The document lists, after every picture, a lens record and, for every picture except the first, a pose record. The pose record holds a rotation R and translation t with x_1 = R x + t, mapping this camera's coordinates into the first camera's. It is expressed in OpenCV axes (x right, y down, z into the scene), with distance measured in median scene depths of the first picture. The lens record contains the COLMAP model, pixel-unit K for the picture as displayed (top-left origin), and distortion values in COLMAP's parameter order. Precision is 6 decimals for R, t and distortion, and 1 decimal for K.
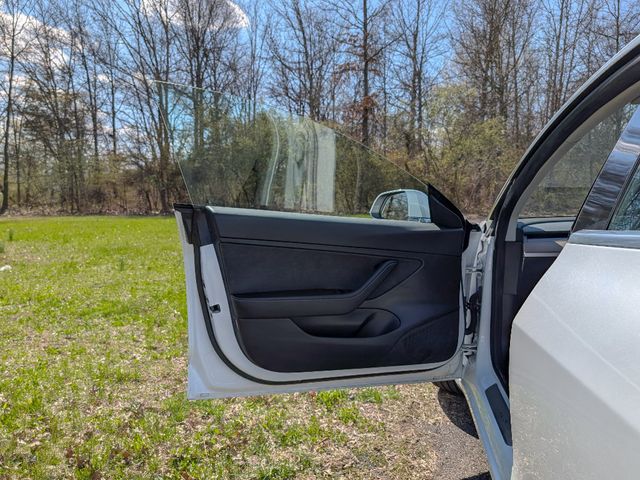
lens RADIAL K [[540.9, 0, 320.0], [0, 540.9, 240.0], [0, 0, 1]] dist [-0.005452, -0.000728]
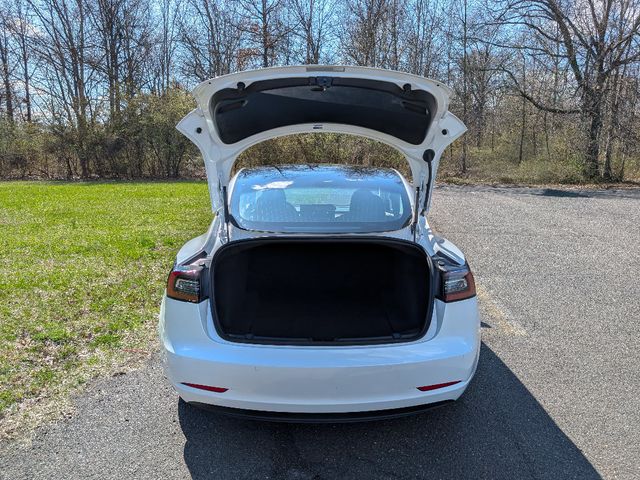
lens RADIAL K [[521.4, 0, 320.0], [0, 521.4, 240.0], [0, 0, 1]] dist [0.009570, 0.005820]
pose [[0.988188, -0.011043, 0.152848, 0.020476], [-0.000688, 0.997071, 0.076484, -0.005447], [-0.153245, -0.075686, 0.985286, -0.122797]]
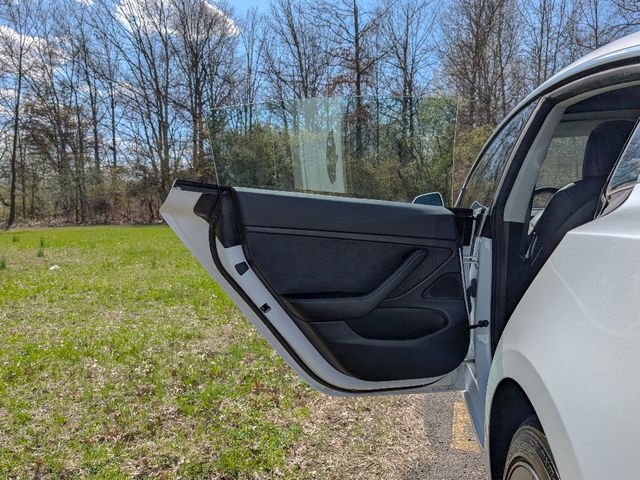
lens RADIAL K [[540.9, 0, 320.0], [0, 540.9, 240.0], [0, 0, 1]] dist [-0.005452, -0.000728]
pose [[0.999797, -0.017323, 0.010294, -0.004817], [0.017474, 0.999738, -0.014767, 0.004049], [-0.010036, 0.014944, 0.999838, -0.034659]]
